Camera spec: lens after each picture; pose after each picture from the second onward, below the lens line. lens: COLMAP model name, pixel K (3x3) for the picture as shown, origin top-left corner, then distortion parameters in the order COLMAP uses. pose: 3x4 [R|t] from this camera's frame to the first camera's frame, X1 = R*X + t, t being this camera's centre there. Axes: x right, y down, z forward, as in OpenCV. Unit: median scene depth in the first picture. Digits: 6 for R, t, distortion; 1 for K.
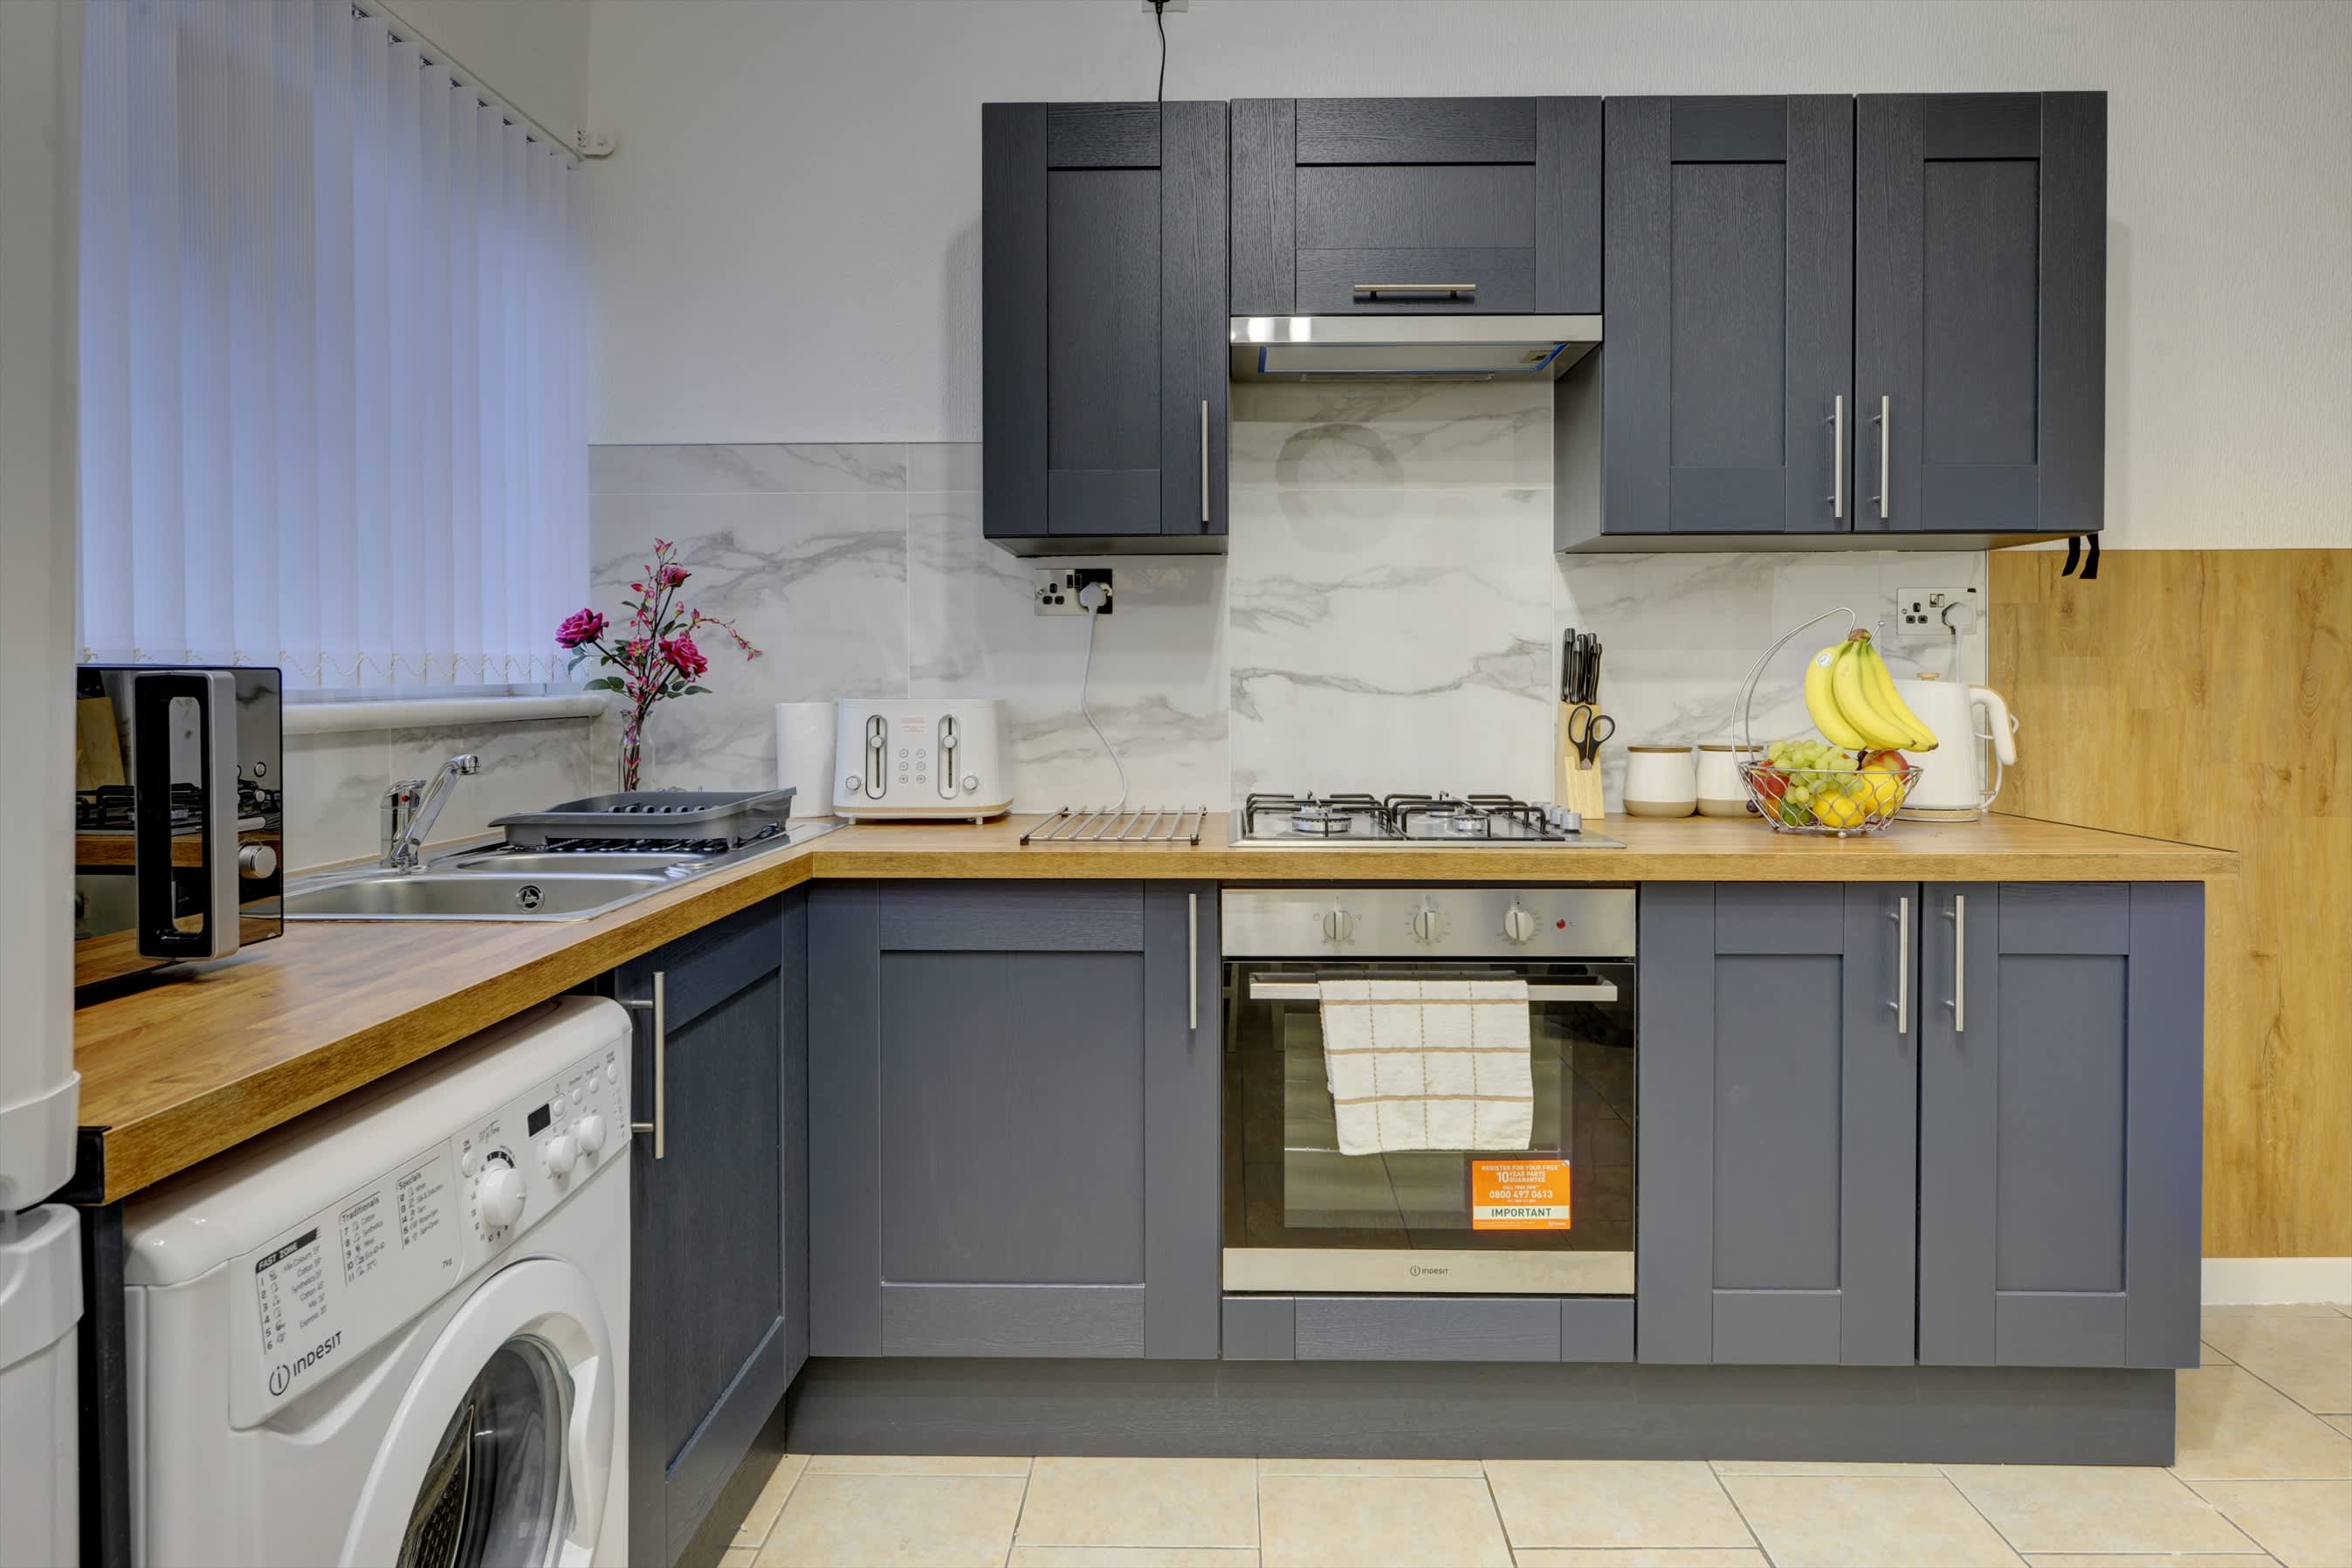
lens RADIAL K [[1340.9, 0, 1214.4], [0, 1340.9, 705.9], [0, 0, 1]] dist [-0.001380, 0.000758]
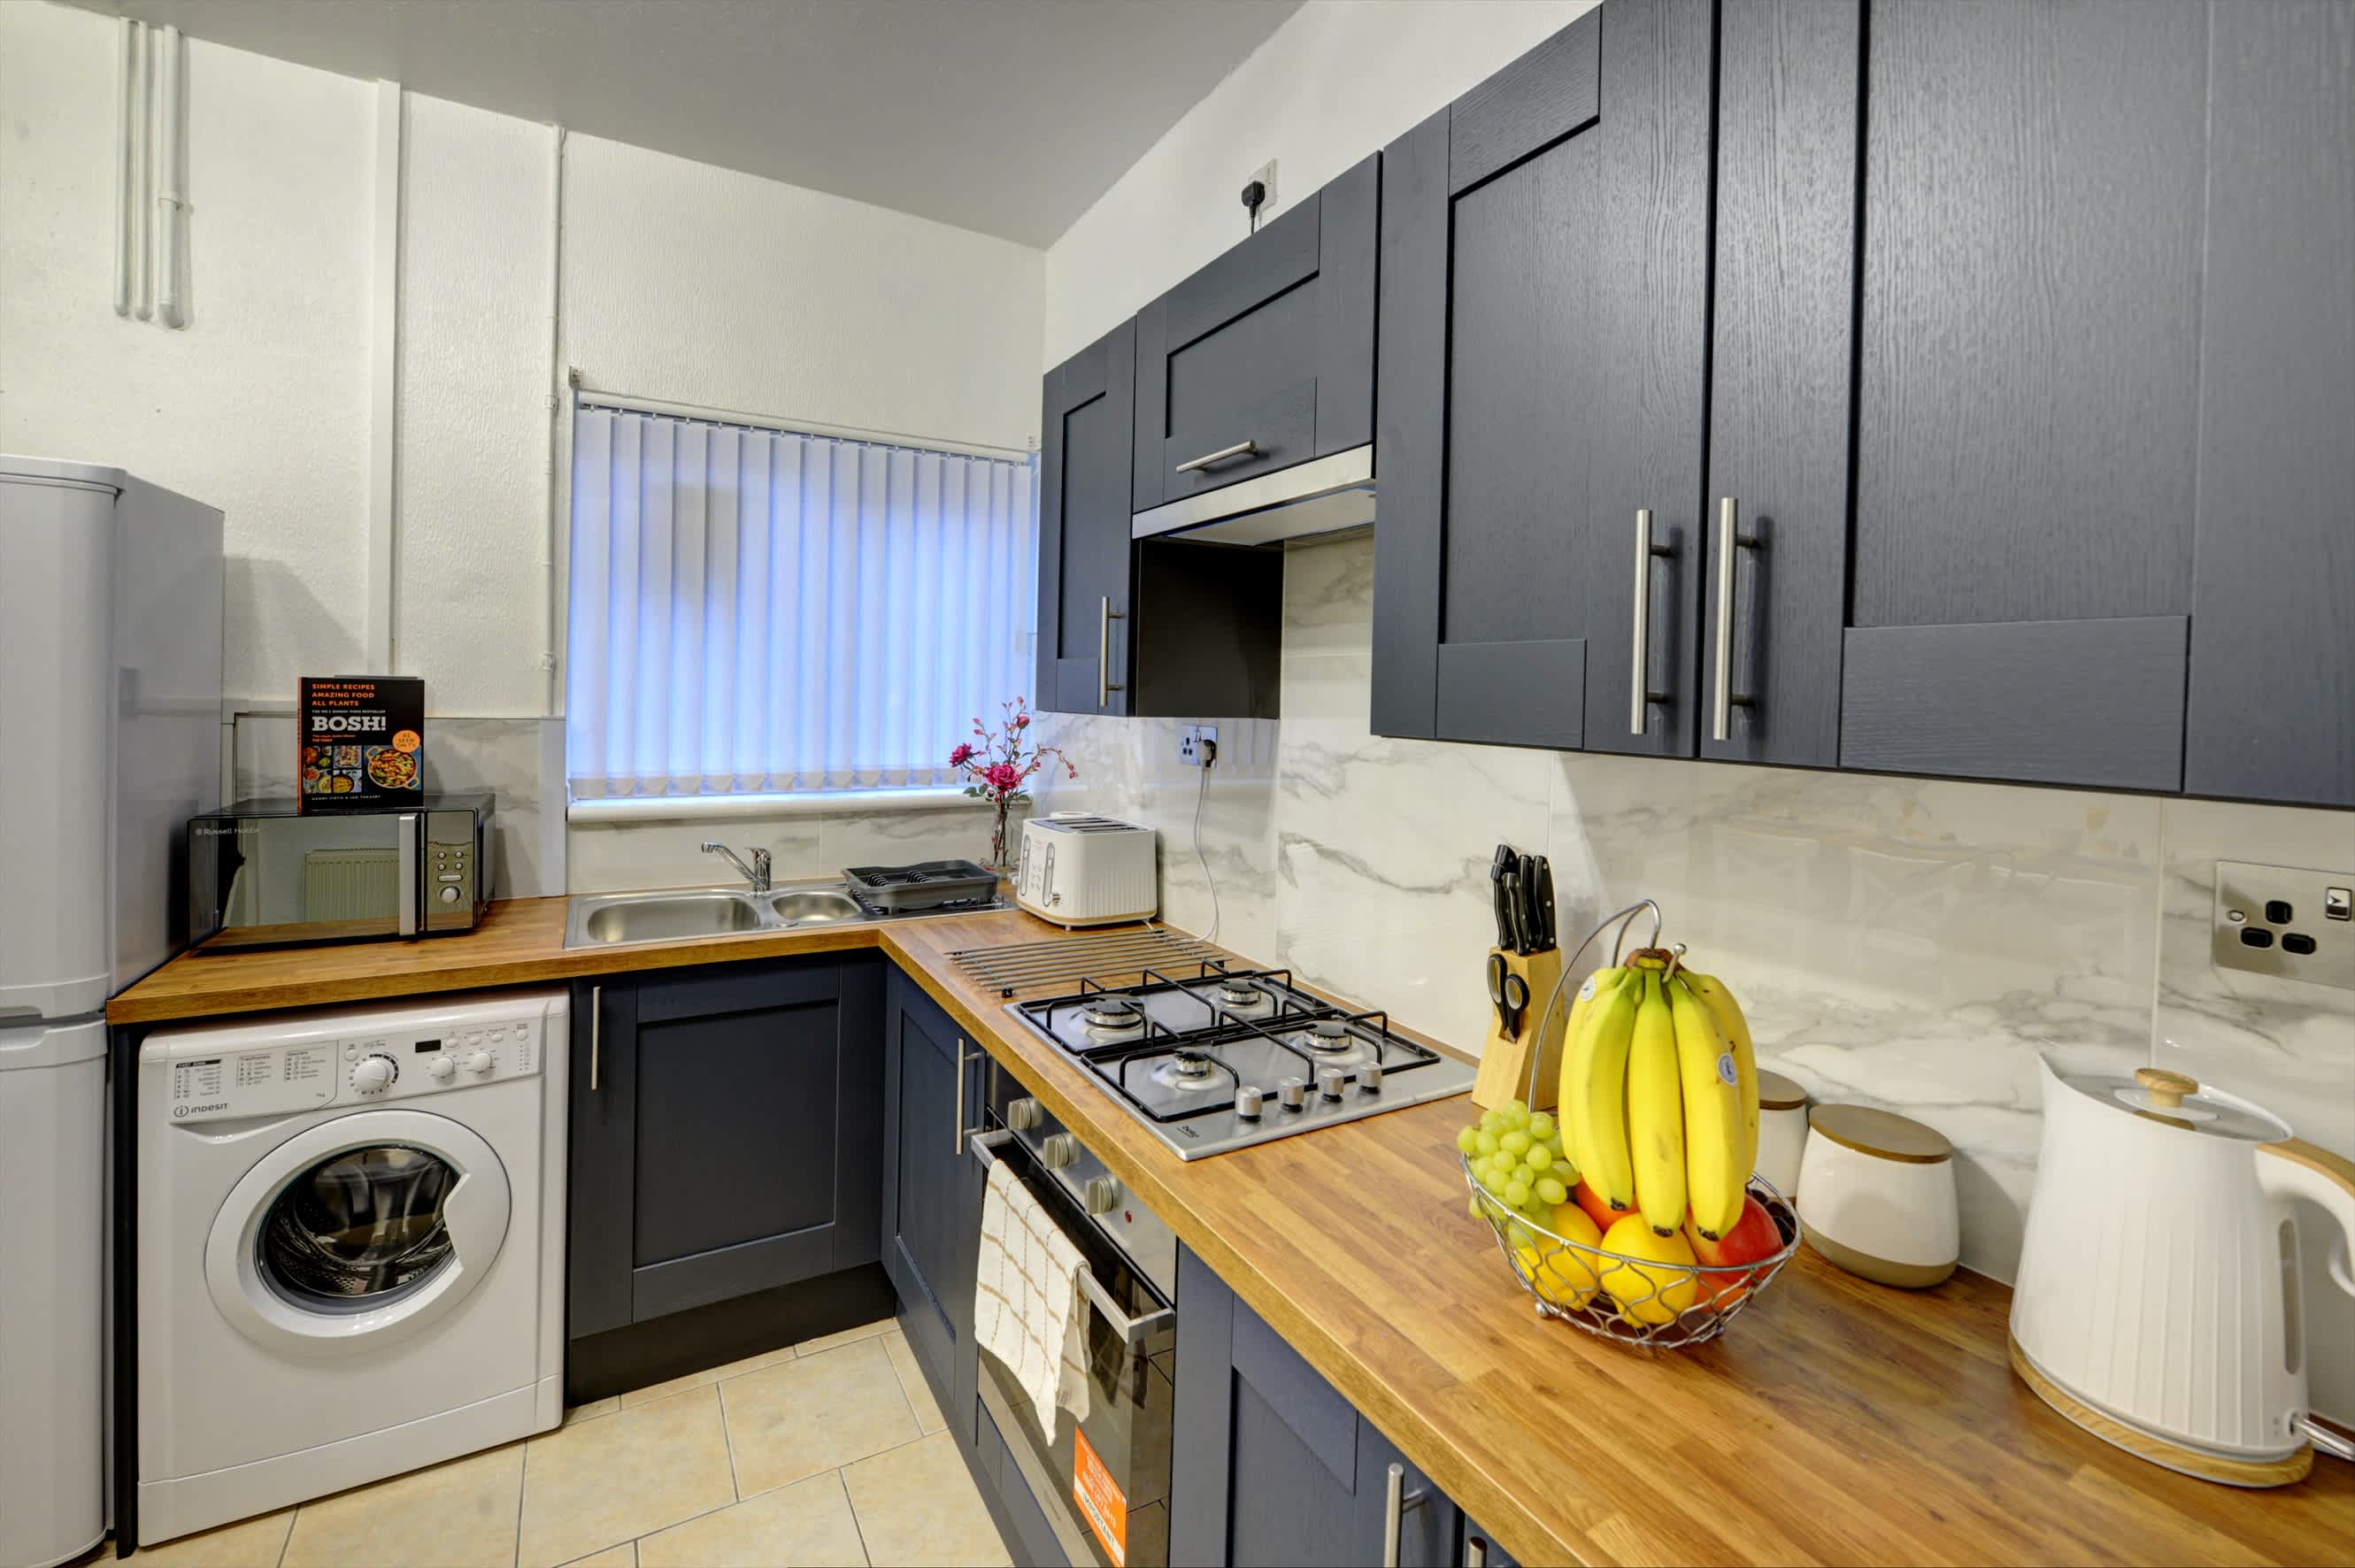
lens RADIAL K [[960.6, 0, 1145.5], [0, 960.6, 712.2], [0, 0, 1]] dist [-0.015571, 0.000060]
pose [[0.509386, 0.033583, -0.859883, 0.683500], [-0.043888, 0.998952, 0.013016, -0.143257], [0.859418, 0.031109, 0.510326, 0.624937]]
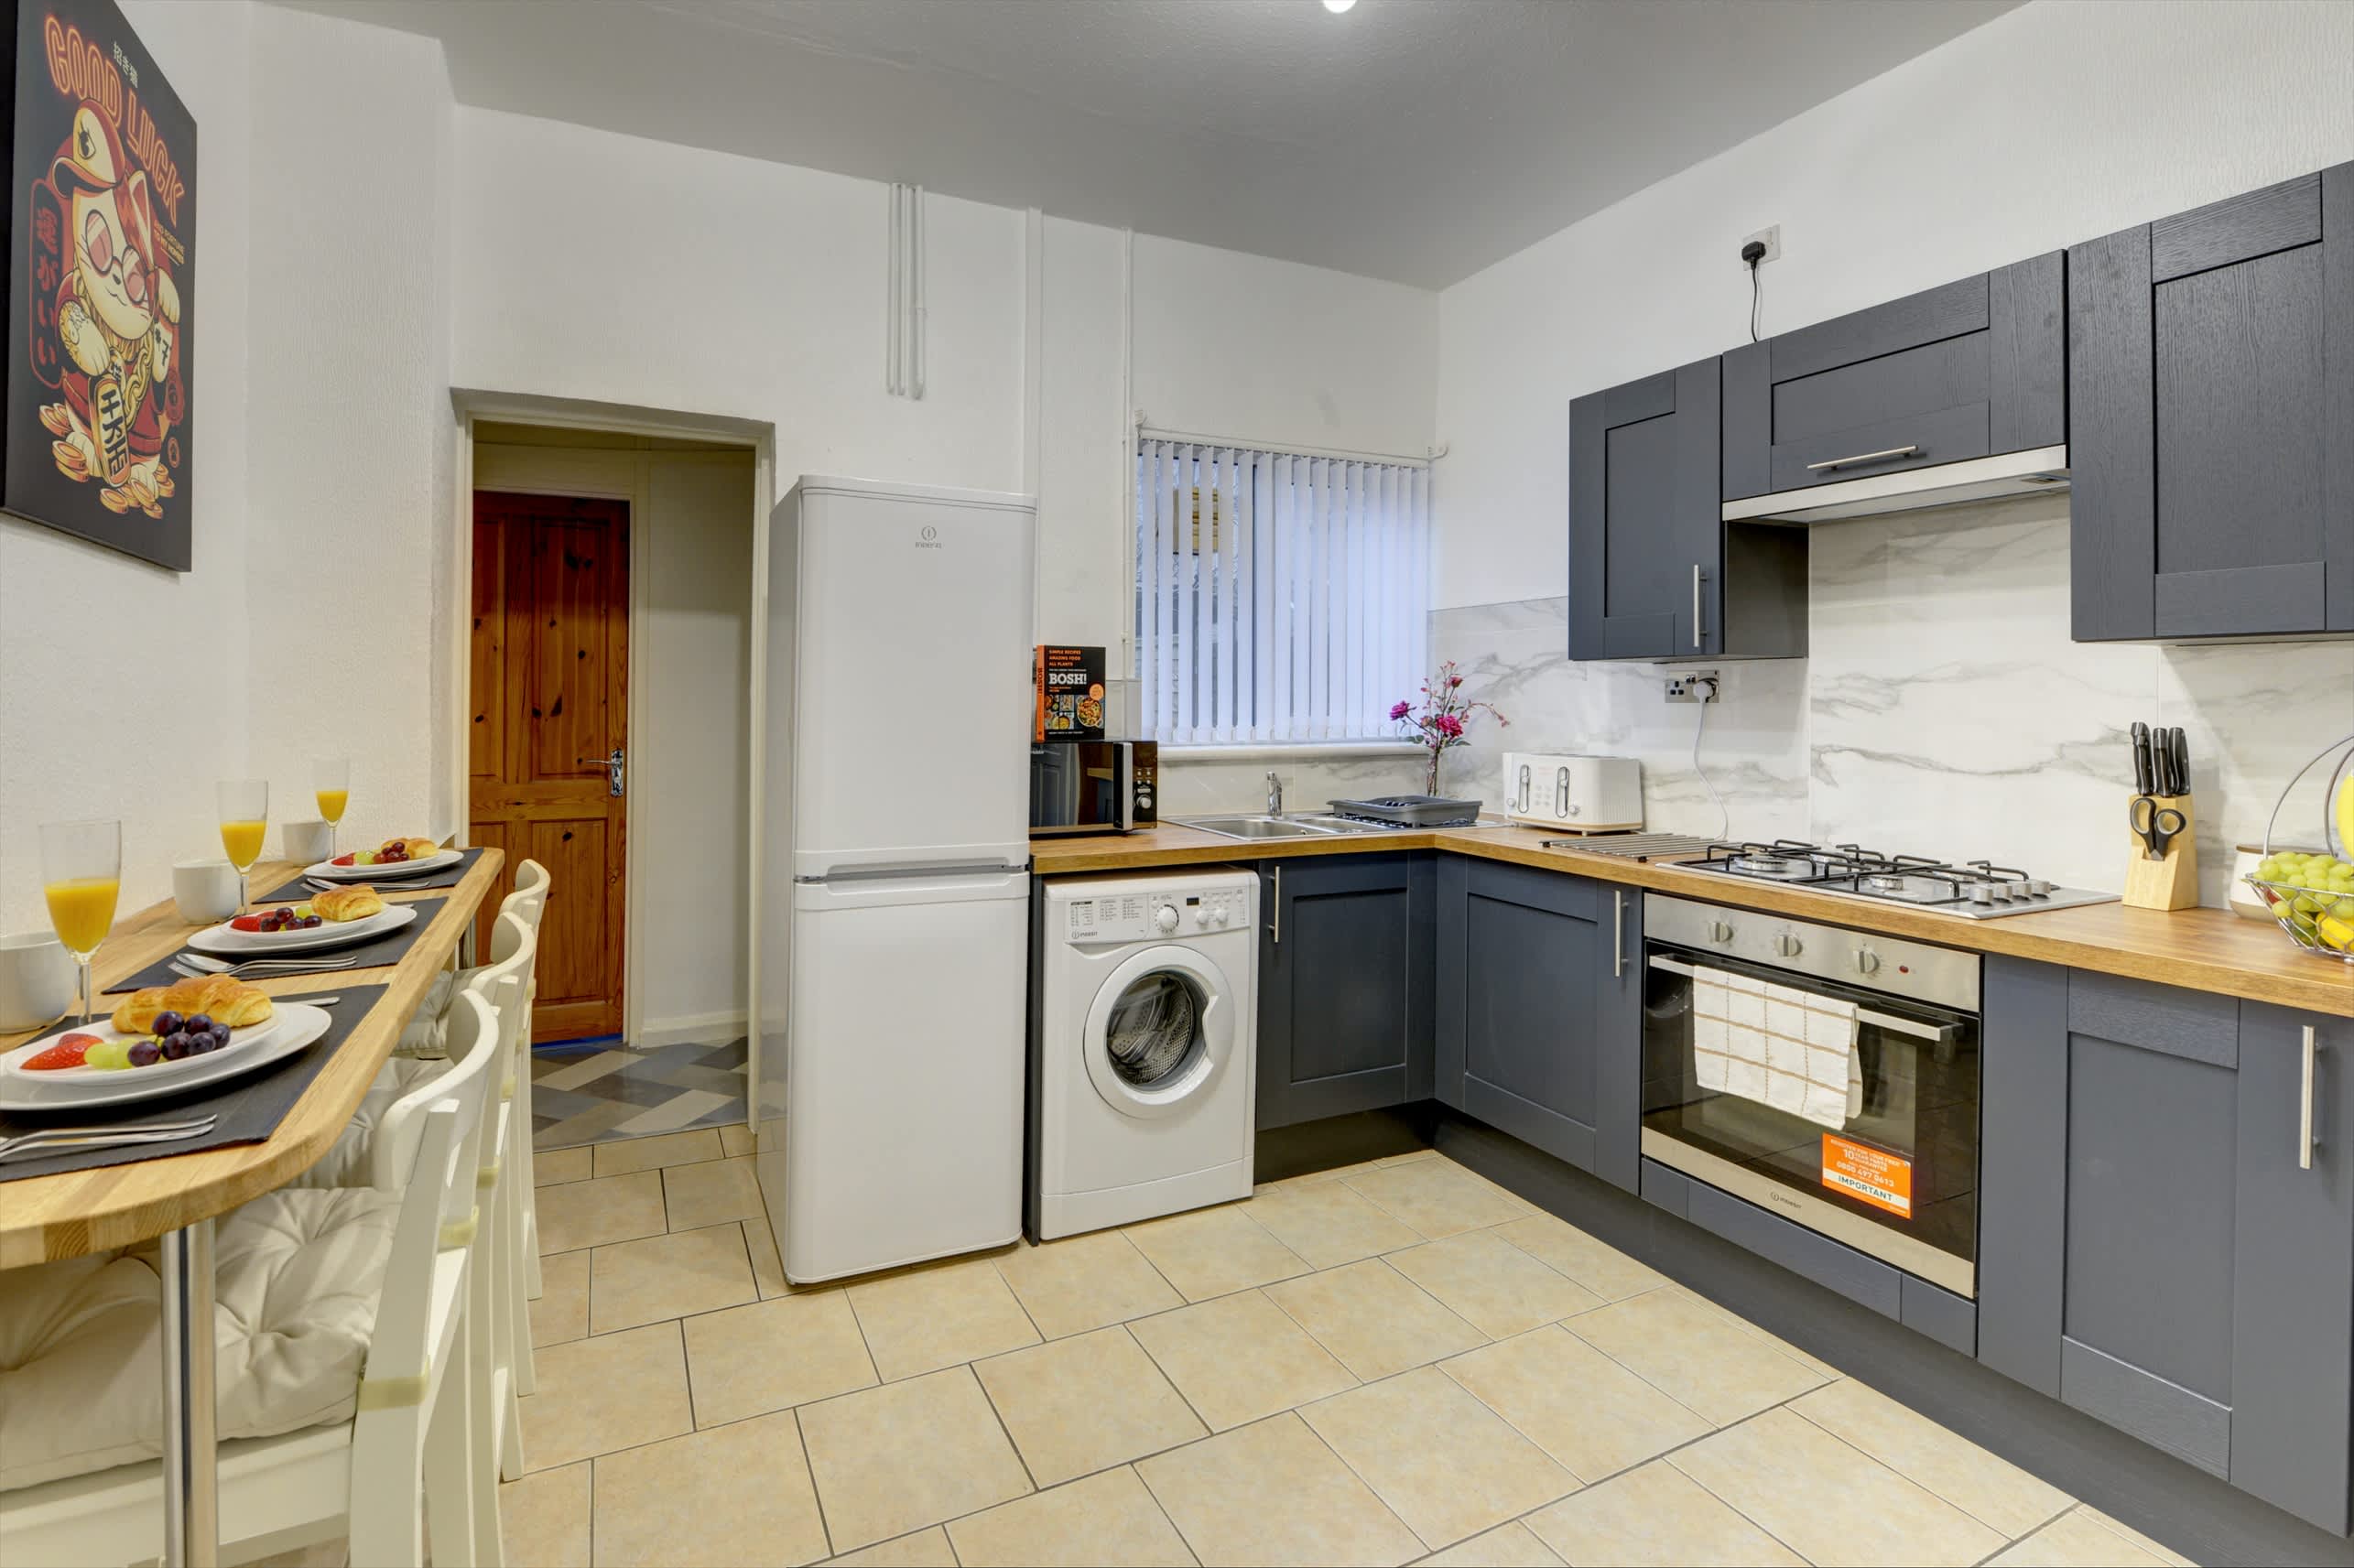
lens RADIAL K [[1005.9, 0, 1009.9], [0, 1005.9, 700.9], [0, 0, 1]] dist [-0.006043, -0.000765]
pose [[0.391970, 0.006947, -0.919952, 0.704141], [-0.023859, 0.999712, -0.002616, -0.057433], [0.919669, 0.022975, 0.392023, -0.118512]]
